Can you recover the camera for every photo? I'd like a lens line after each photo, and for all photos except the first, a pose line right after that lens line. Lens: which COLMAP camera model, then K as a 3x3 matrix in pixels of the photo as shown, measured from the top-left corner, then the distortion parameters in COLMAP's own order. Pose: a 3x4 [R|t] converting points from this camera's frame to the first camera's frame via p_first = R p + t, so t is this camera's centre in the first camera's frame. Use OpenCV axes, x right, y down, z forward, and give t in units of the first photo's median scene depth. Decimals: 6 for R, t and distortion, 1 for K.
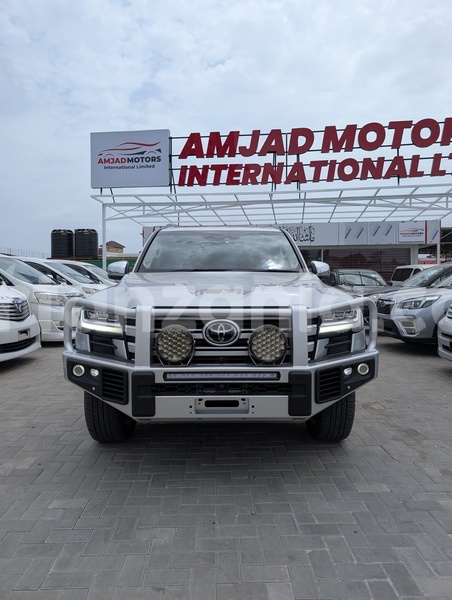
lens RADIAL K [[438.6, 0, 227.9], [0, 438.6, 298.8], [0, 0, 1]] dist [0.007385, -0.007169]
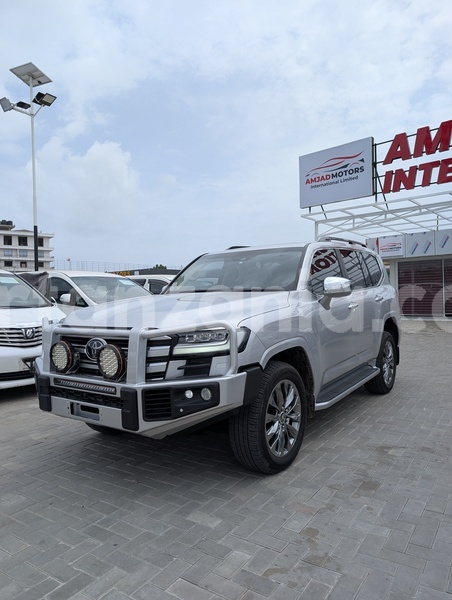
lens RADIAL K [[438.6, 0, 221.5], [0, 438.6, 298.5], [0, 0, 1]] dist [0.007385, -0.007169]
pose [[0.805783, -0.015996, -0.591995, 0.730331], [-0.001493, 0.999577, -0.029041, -0.018710], [0.592209, 0.024285, 0.805418, 0.186885]]
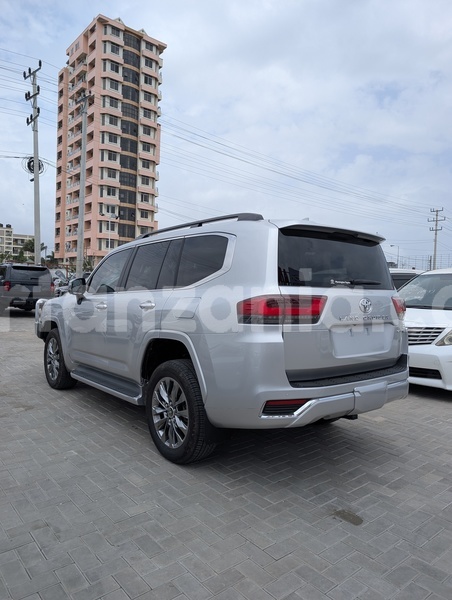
lens RADIAL K [[438.6, 0, 234.0], [0, 438.6, 299.1], [0, 0, 1]] dist [0.007385, -0.007169]
pose [[-0.781036, -0.017953, -0.624227, 0.778859], [-0.072640, 0.995413, 0.062259, -0.164270], [0.620246, 0.093970, -0.778758, 2.751720]]
